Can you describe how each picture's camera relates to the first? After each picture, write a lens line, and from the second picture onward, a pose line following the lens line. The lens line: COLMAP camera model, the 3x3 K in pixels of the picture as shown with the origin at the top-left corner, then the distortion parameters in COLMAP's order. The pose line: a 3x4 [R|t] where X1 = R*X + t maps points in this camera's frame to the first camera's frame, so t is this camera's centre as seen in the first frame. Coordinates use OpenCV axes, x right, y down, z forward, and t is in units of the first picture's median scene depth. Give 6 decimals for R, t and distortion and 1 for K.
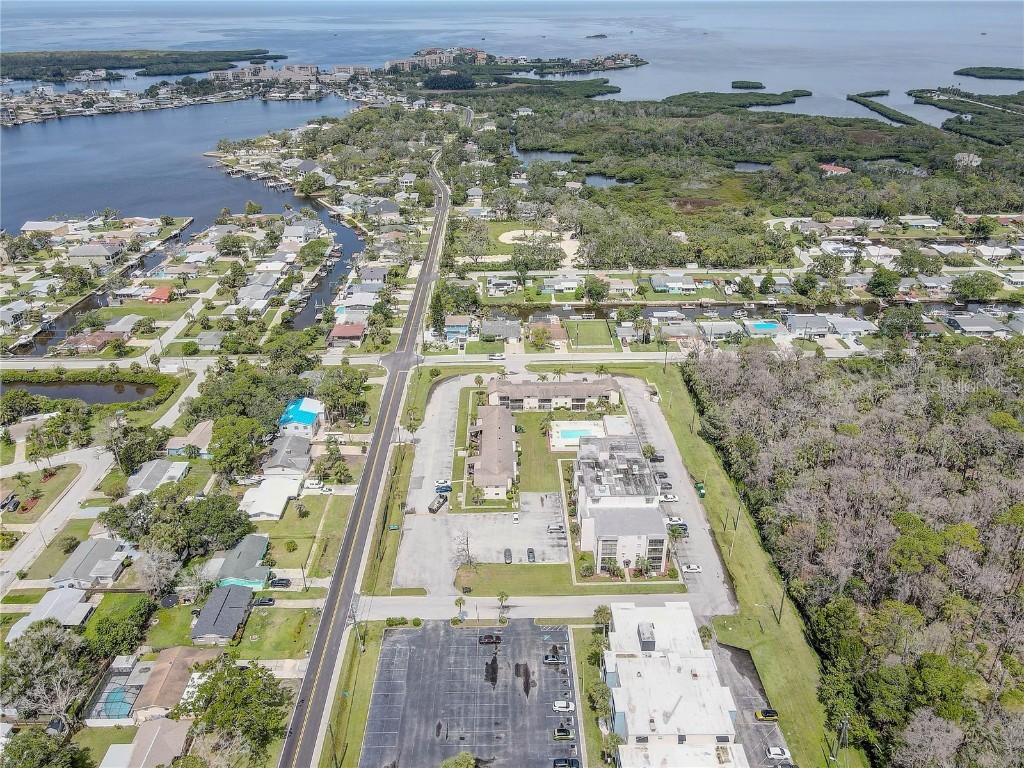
lens RADIAL K [[751.4, 0, 510.6], [0, 751.4, 383.9], [0, 0, 1]] dist [0.000233, 0.026406]
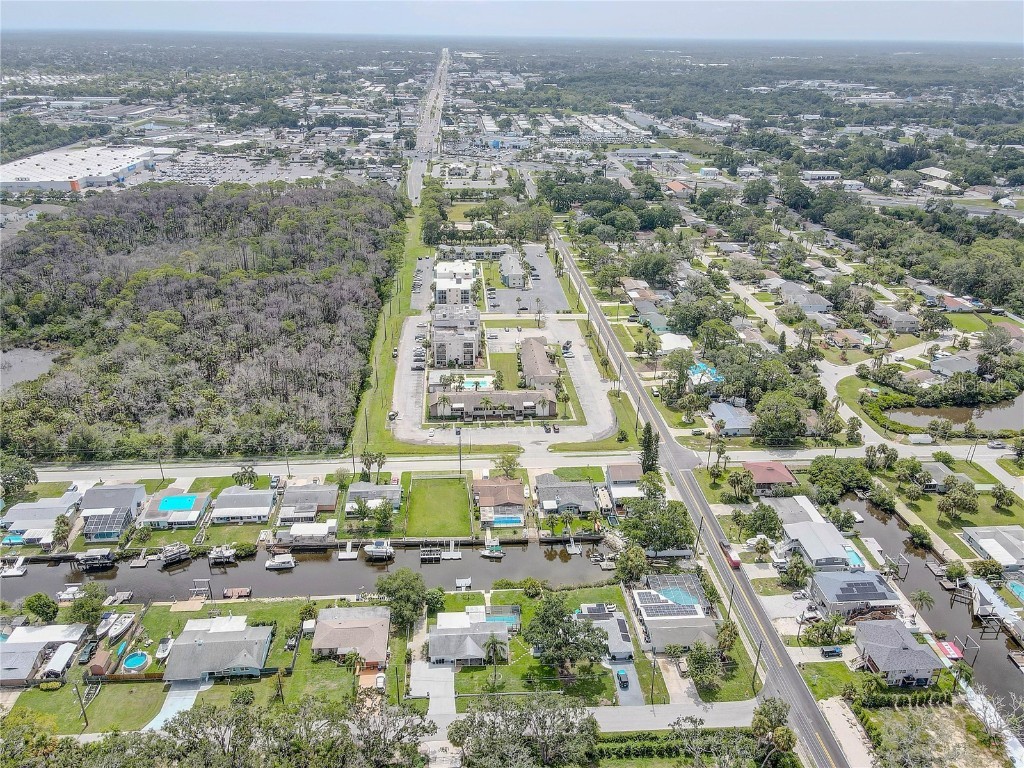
lens RADIAL K [[751.4, 0, 511.4], [0, 751.4, 382.3], [0, 0, 1]] dist [0.000233, 0.026406]
pose [[-0.998127, 0.022338, -0.056958, 0.070223], [-0.031391, 0.612117, 0.790144, -0.648514], [0.052515, 0.790452, -0.610269, 1.264482]]
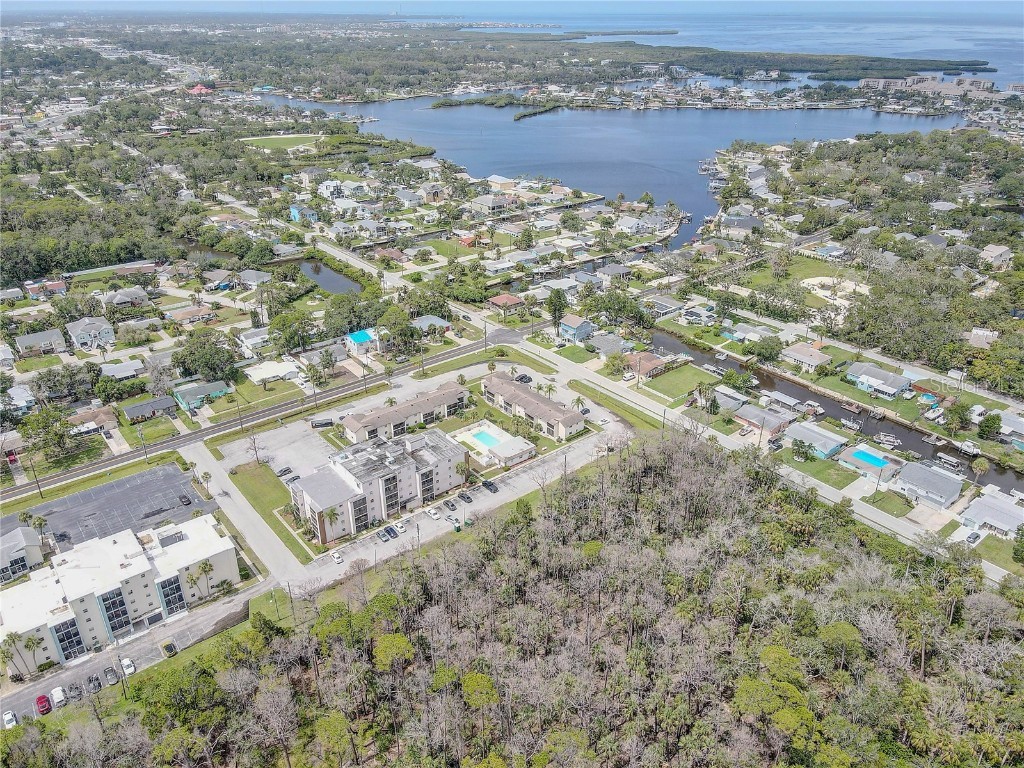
lens RADIAL K [[751.4, 0, 513.1], [0, 751.4, 386.1], [0, 0, 1]] dist [0.000233, 0.026406]
pose [[0.620023, 0.361816, -0.696176, 0.568480], [-0.364887, 0.918496, 0.152387, -0.119046], [0.694571, 0.159542, 0.701511, 0.226034]]
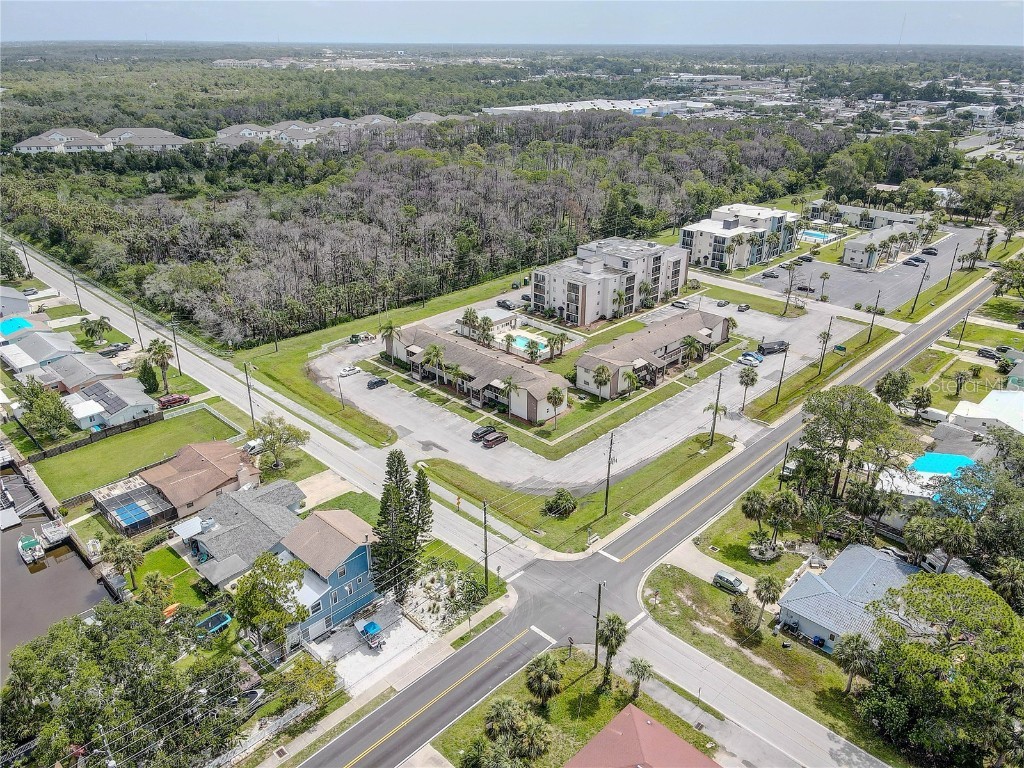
lens RADIAL K [[751.4, 0, 511.9], [0, 751.4, 383.1], [0, 0, 1]] dist [0.000233, 0.026406]
pose [[-0.707972, -0.289576, 0.644144, -0.271107], [0.322251, 0.679137, 0.659490, -0.278634], [-0.628434, 0.674477, -0.387494, 0.953446]]
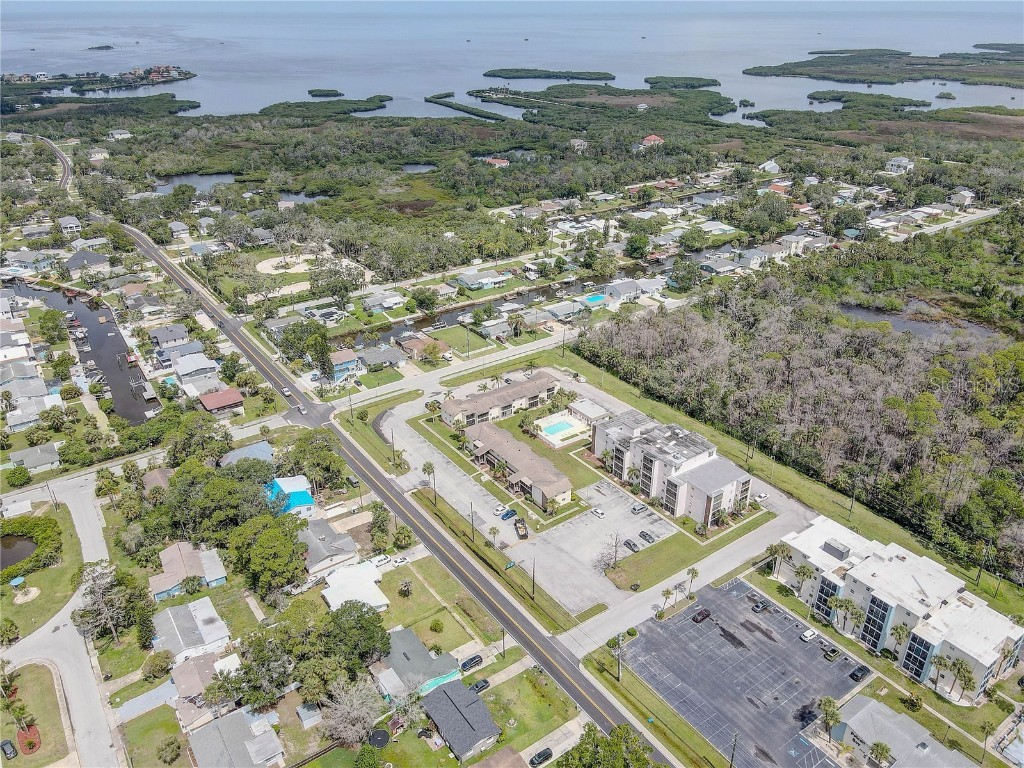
lens RADIAL K [[751.4, 0, 512.5], [0, 751.4, 383.6], [0, 0, 1]] dist [0.000233, 0.026406]
pose [[0.822168, -0.249971, 0.511424, -0.346500], [0.255499, 0.964891, 0.060874, -0.051317], [-0.508685, 0.080620, 0.857170, 0.103437]]
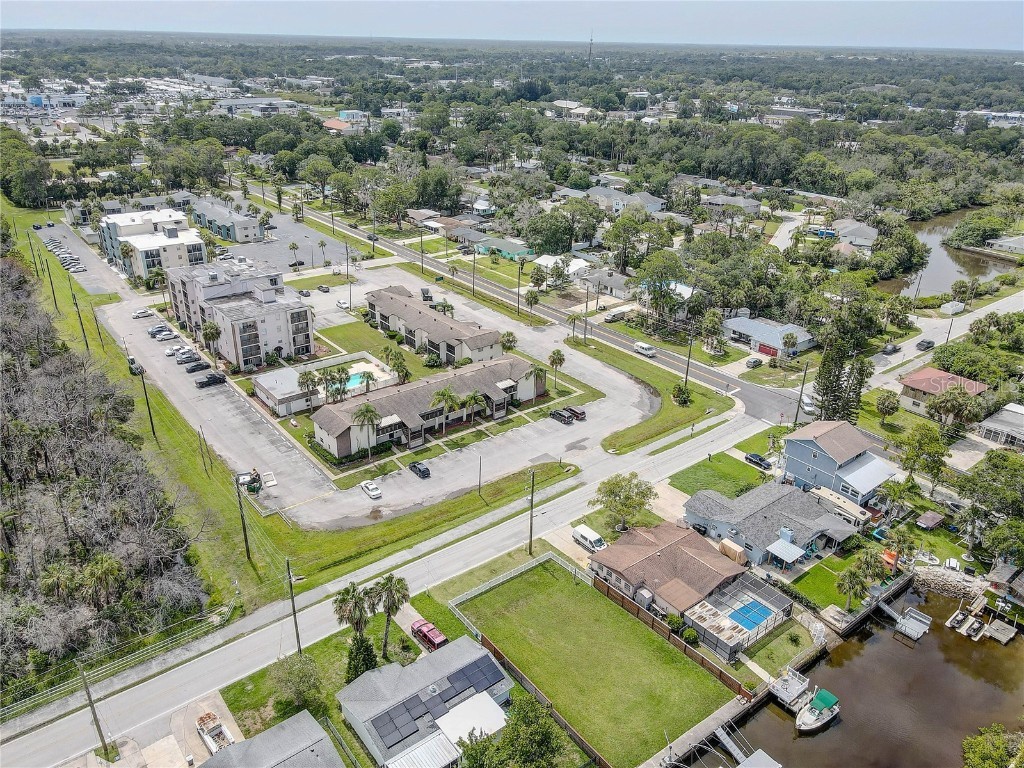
lens RADIAL K [[751.4, 0, 510.7], [0, 751.4, 381.0], [0, 0, 1]] dist [0.000233, 0.026406]
pose [[-0.792853, 0.247306, -0.556978, 0.240218], [-0.289701, 0.651133, 0.701498, -0.300288], [0.536151, 0.717541, -0.444608, 0.982739]]
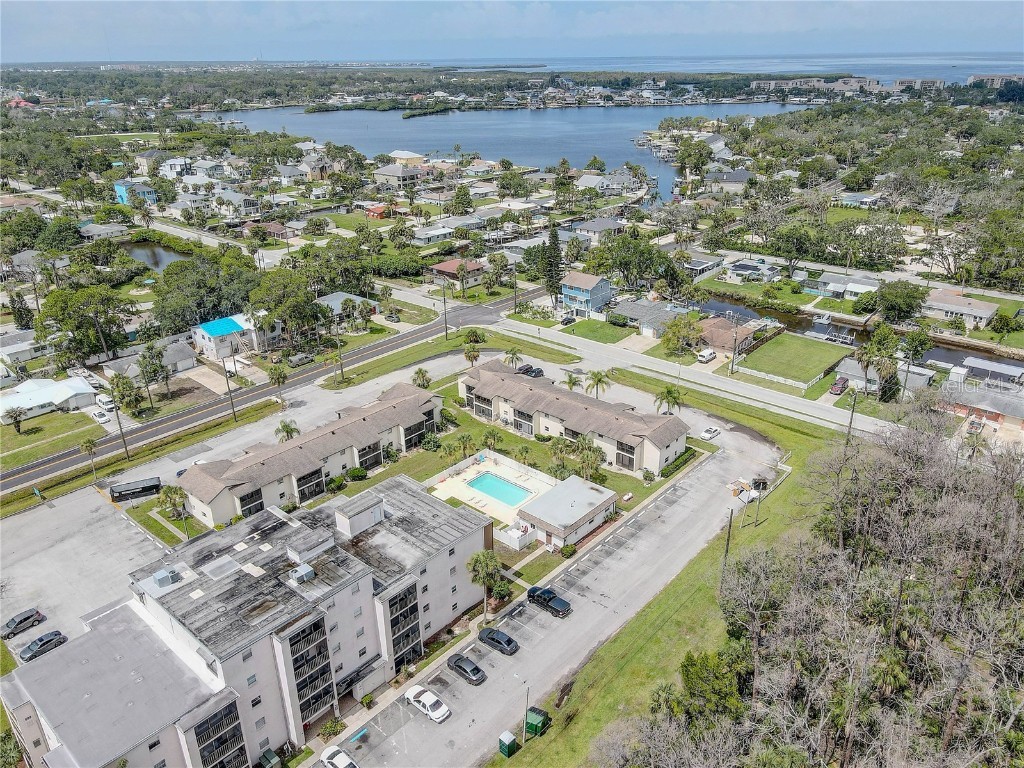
lens RADIAL K [[751.4, 0, 513.1], [0, 751.4, 387.1], [0, 0, 1]] dist [0.000233, 0.026406]
pose [[0.740459, 0.271915, -0.614640, 0.268860], [-0.302500, 0.951473, 0.056507, -0.017456], [0.600179, 0.144087, 0.786781, 0.451253]]
